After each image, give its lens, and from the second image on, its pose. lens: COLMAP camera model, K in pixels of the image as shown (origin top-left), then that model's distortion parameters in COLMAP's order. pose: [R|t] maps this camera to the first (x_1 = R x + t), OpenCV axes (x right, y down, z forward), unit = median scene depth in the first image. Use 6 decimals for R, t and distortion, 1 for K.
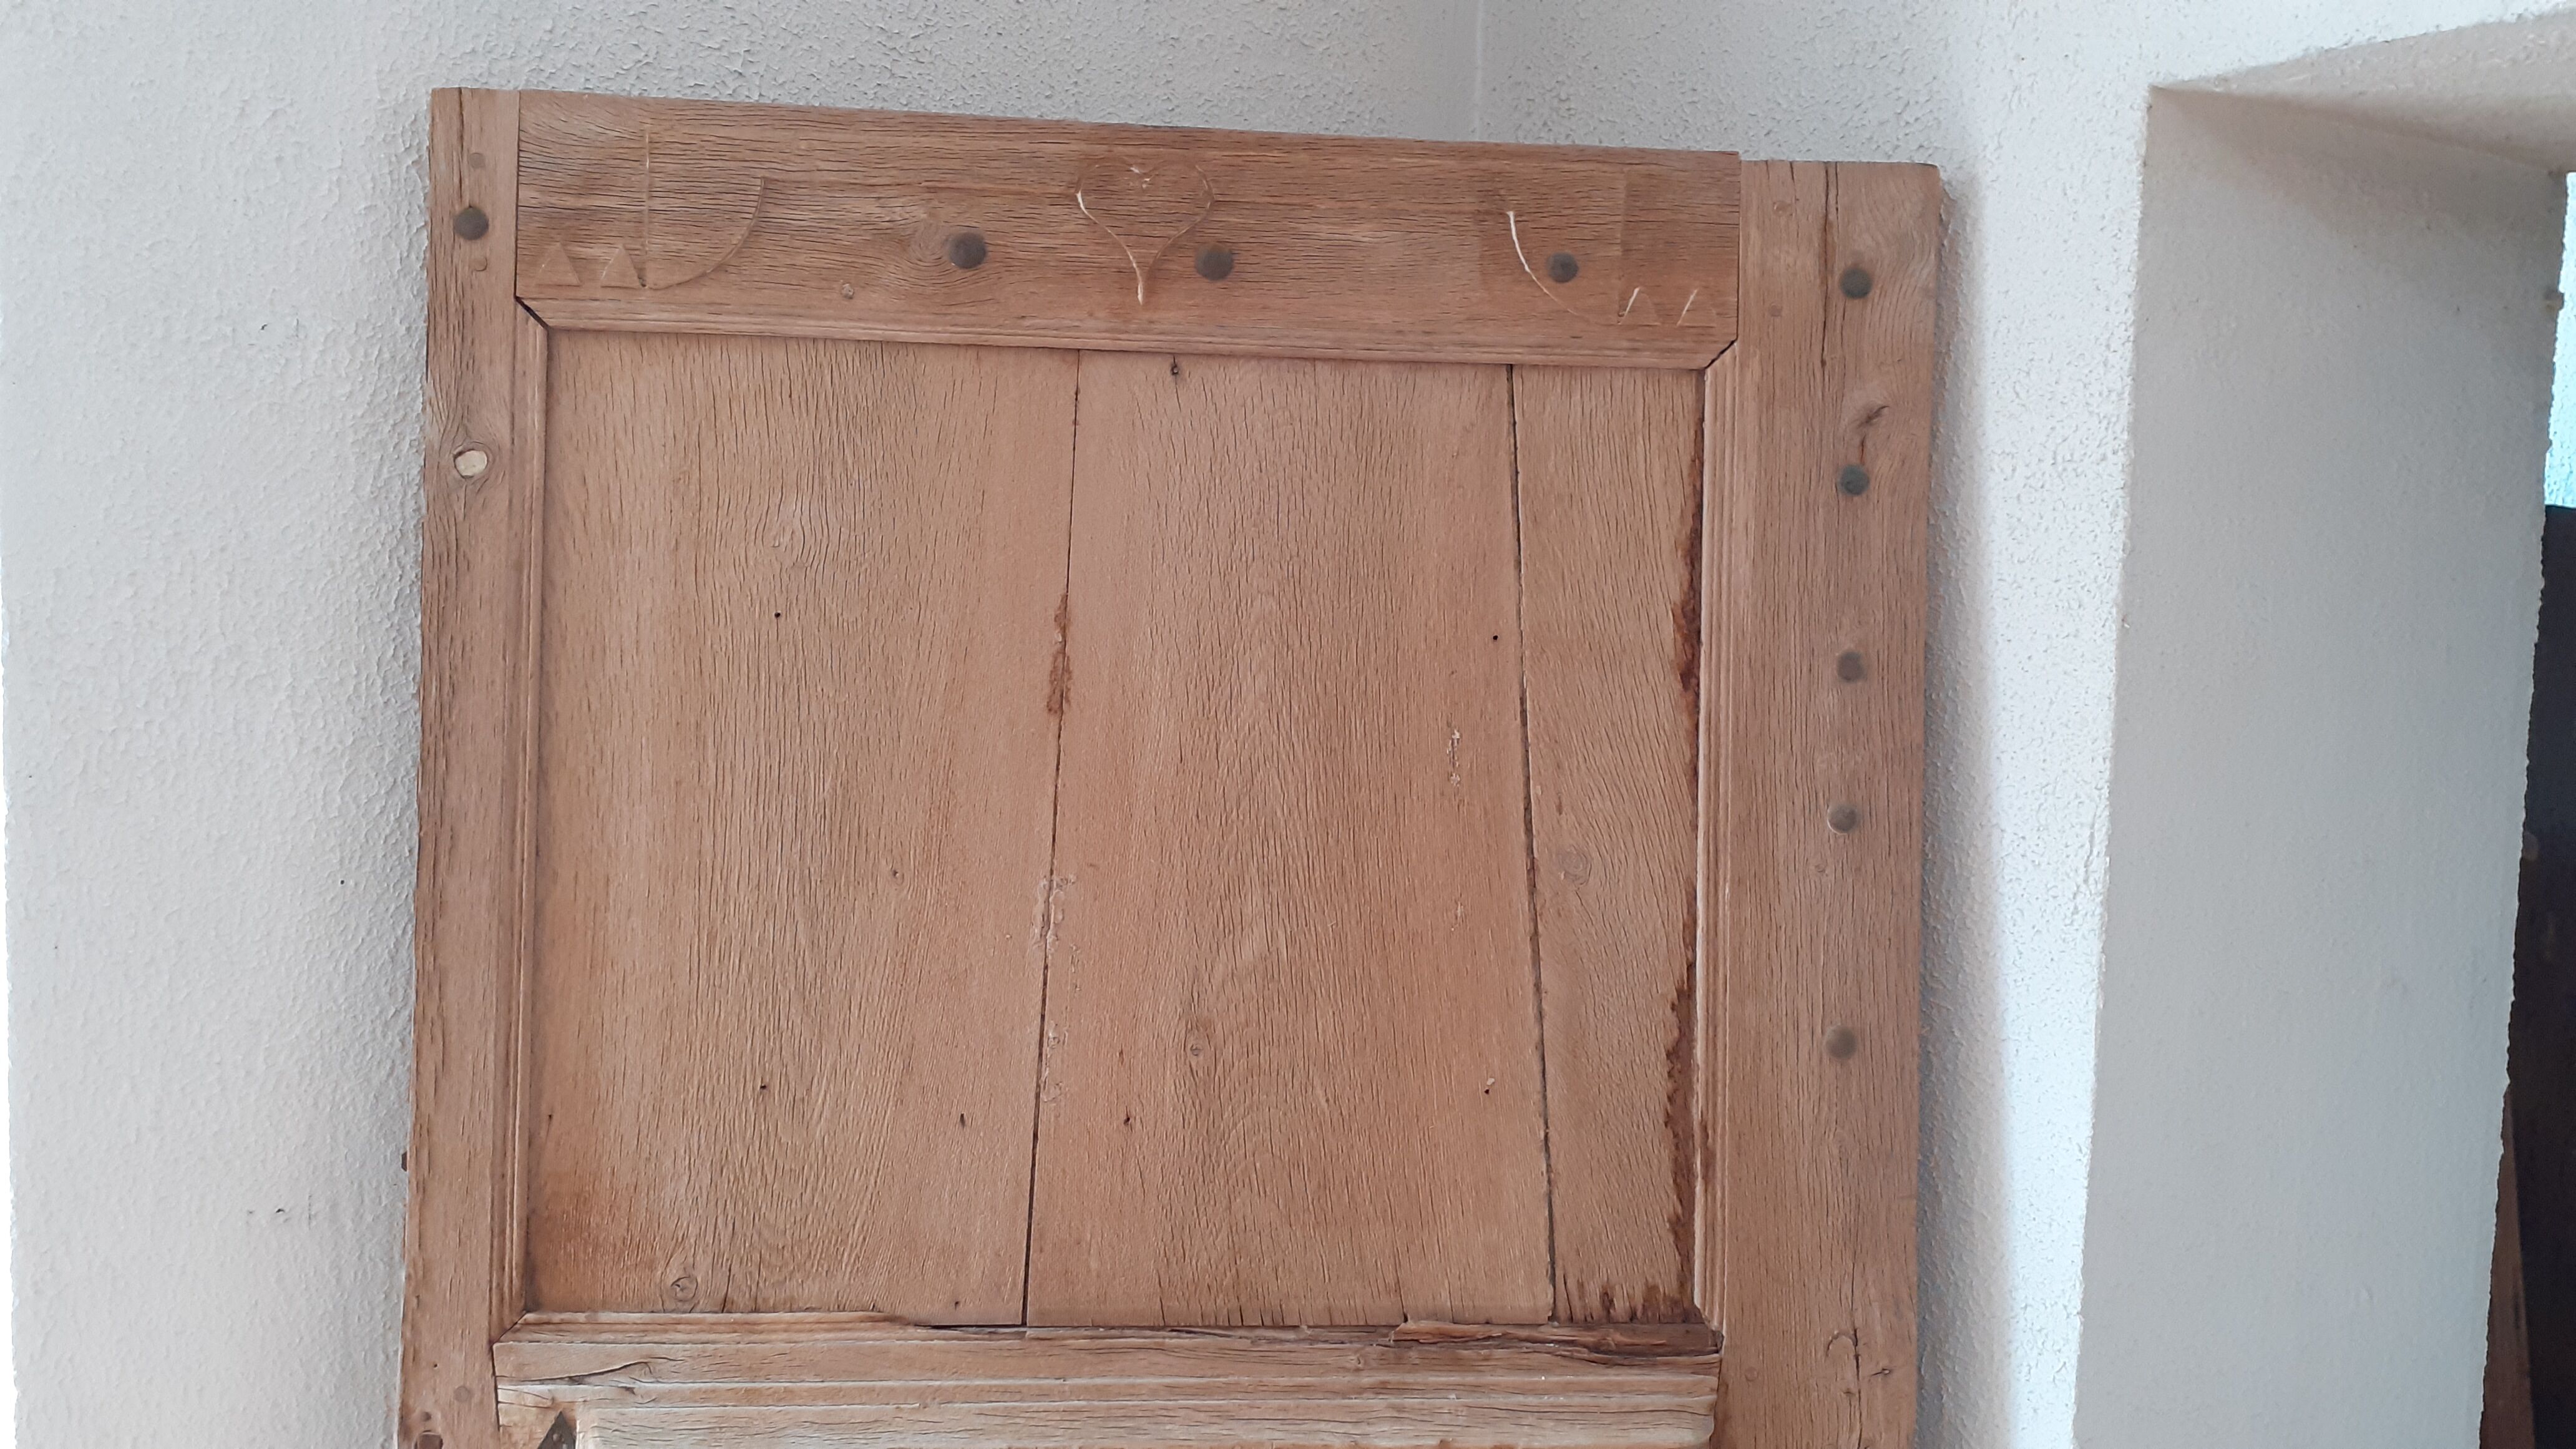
lens RADIAL K [[1967.9, 0, 1288.0], [0, 1967.9, 724.5], [0, 0, 1]] dist [0.193974, -0.507661]
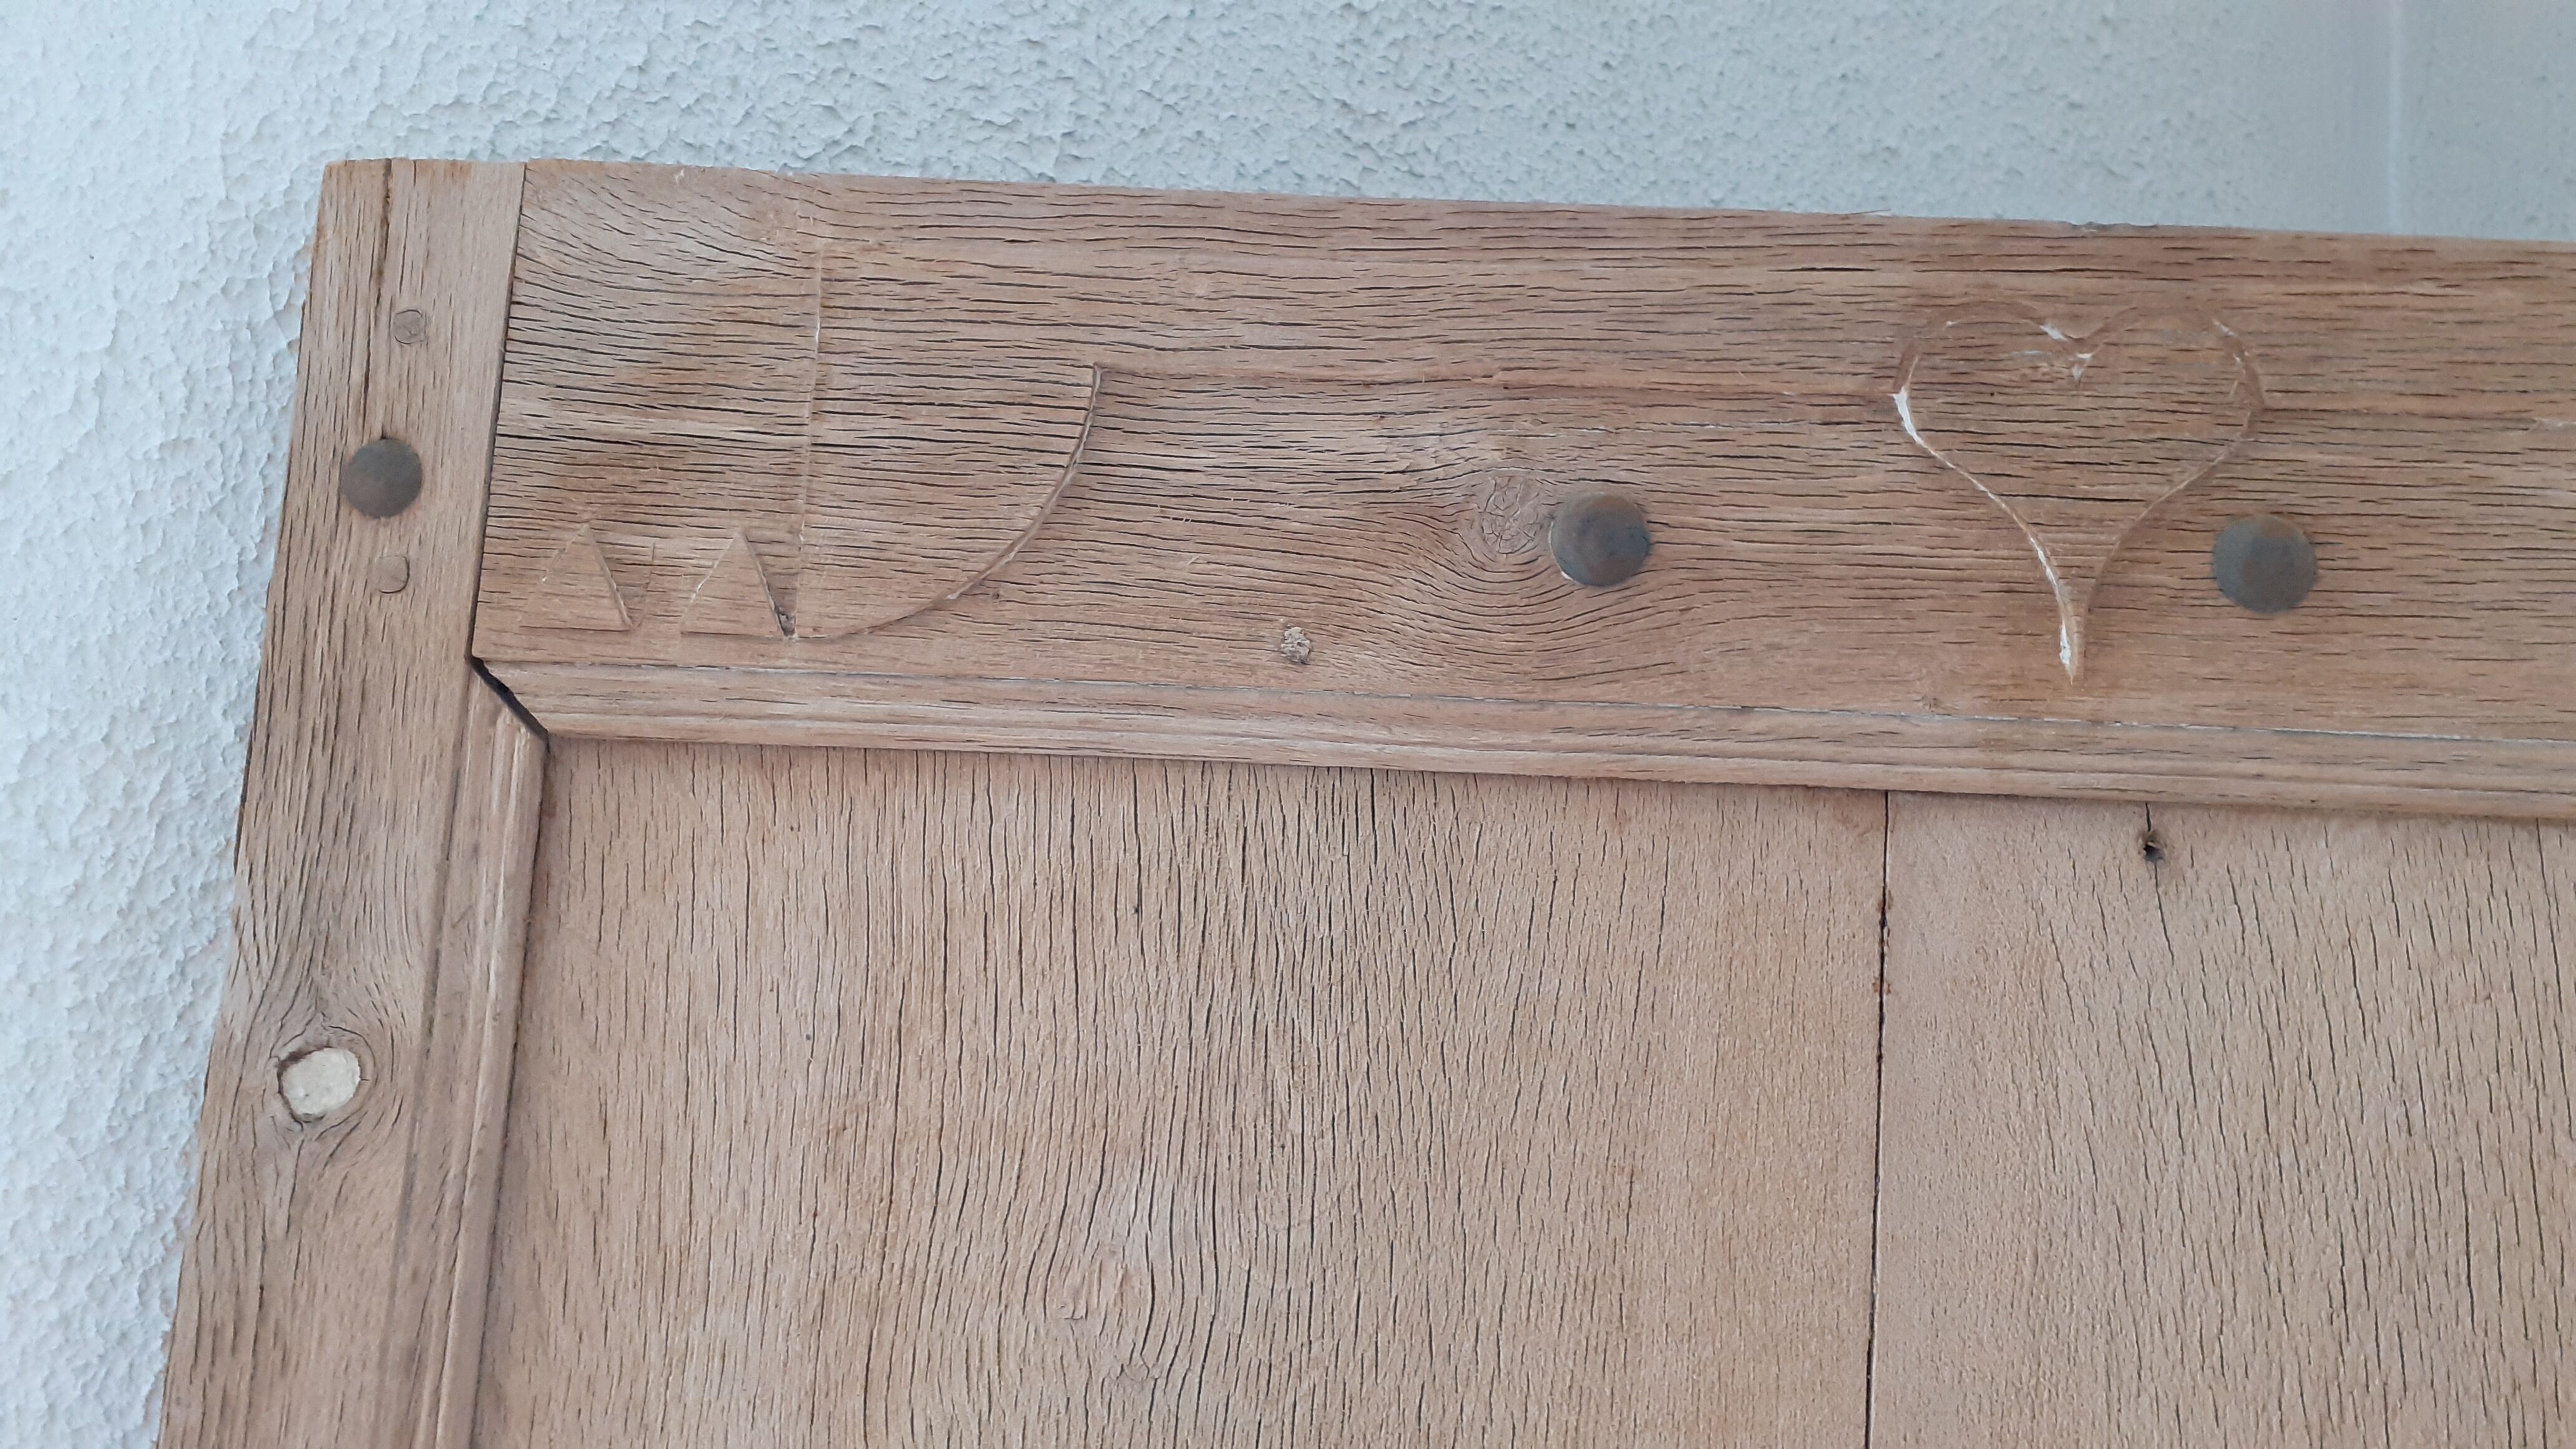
lens RADIAL K [[1981.8, 0, 1294.4], [0, 1981.8, 745.5], [0, 0, 1]] dist [0.044728, -0.082570]
pose [[0.992246, 0.012013, -0.123709, -0.170808], [-0.030888, 0.987926, -0.151816, -0.137537], [0.120391, 0.154460, 0.980637, 0.618161]]
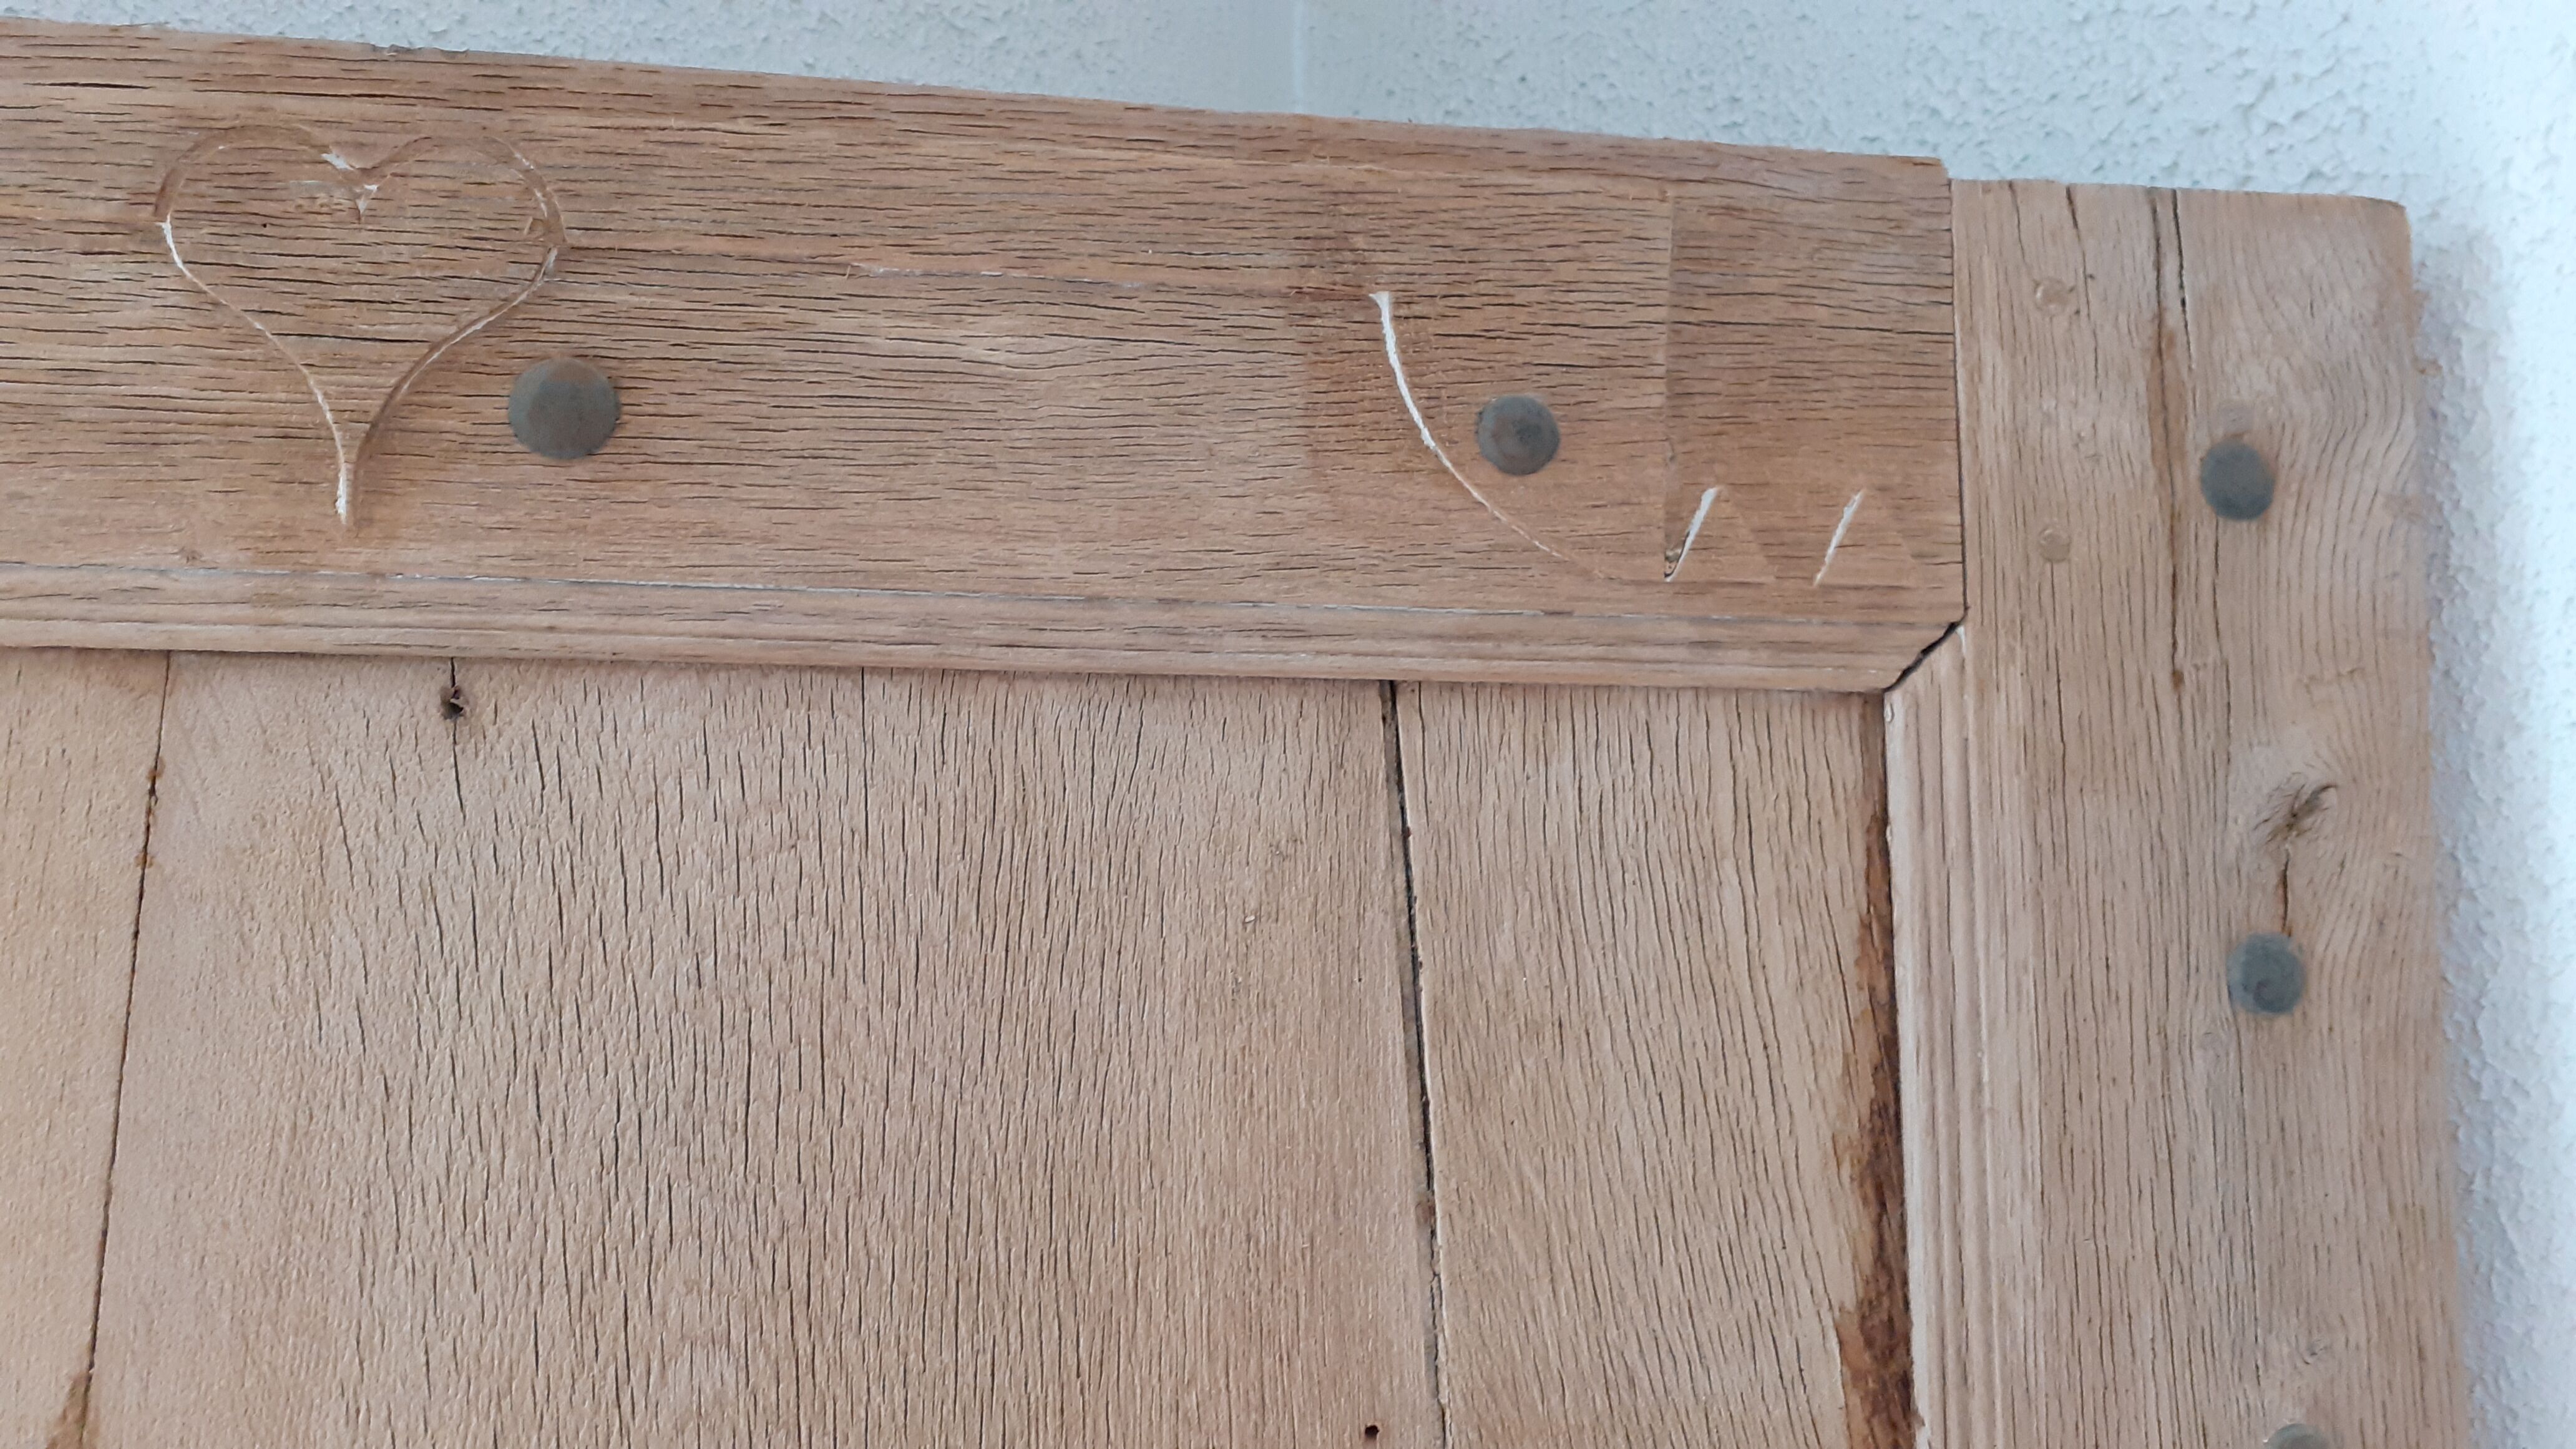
lens RADIAL K [[1992.0, 0, 1301.8], [0, 1992.0, 739.0], [0, 0, 1]] dist [0.039233, -0.076847]
pose [[0.997199, -0.008252, 0.074333, 0.068034], [0.015800, 0.994707, -0.101534, -0.135021], [-0.073102, 0.102425, 0.992051, 0.637472]]
